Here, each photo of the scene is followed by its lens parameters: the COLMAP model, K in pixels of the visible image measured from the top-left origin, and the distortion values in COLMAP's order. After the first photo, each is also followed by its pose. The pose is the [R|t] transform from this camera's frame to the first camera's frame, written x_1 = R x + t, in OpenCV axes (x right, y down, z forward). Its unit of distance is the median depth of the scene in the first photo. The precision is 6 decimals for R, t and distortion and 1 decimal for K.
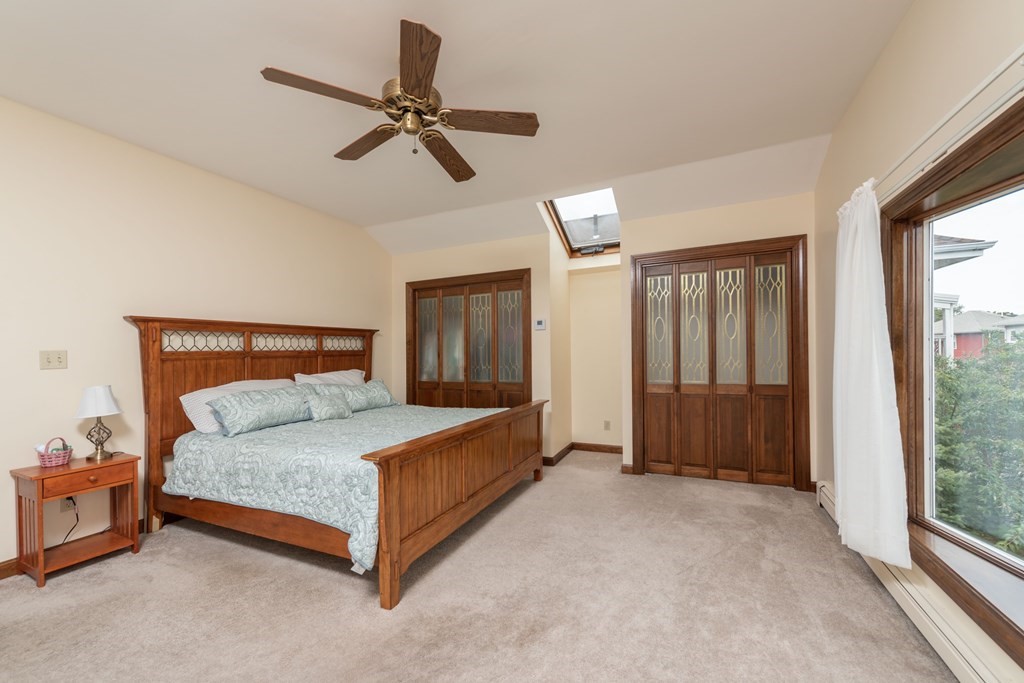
lens RADIAL K [[392.4, 0, 532.6], [0, 392.4, 343.0], [0, 0, 1]] dist [0.000864, 0.000017]
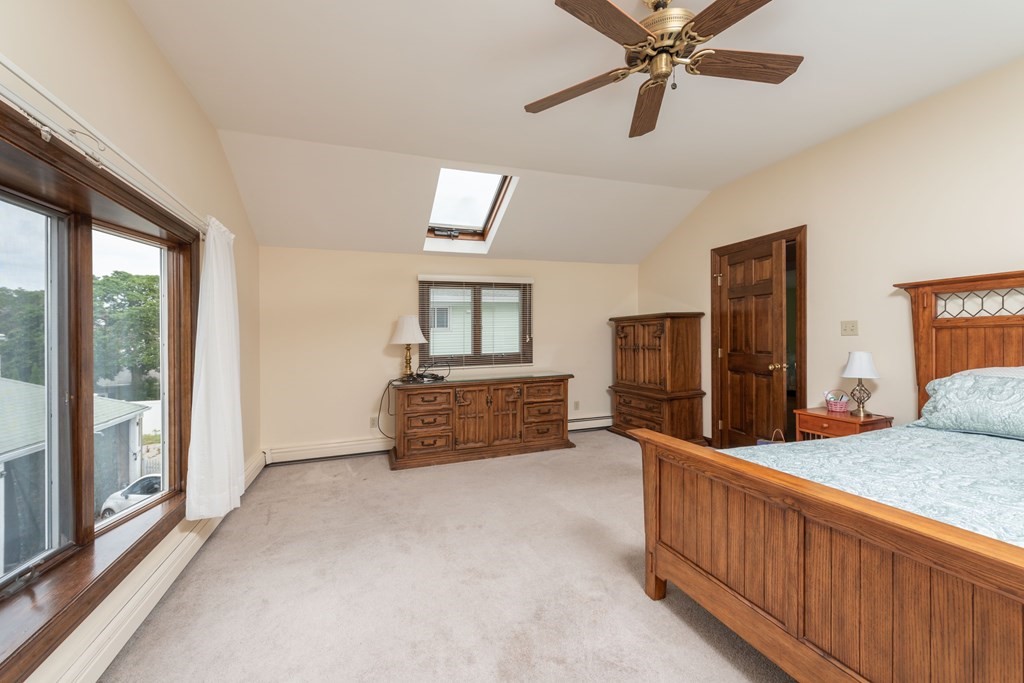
lens RADIAL K [[408.0, 0, 512.0], [0, 408.0, 335.9], [0, 0, 1]] dist [0.000707, 0.000088]
pose [[-0.724361, 0.035366, -0.688513, 0.380435], [0.052409, 0.998618, -0.003843, 0.014239], [0.687426, -0.038868, -0.725213, 1.032726]]
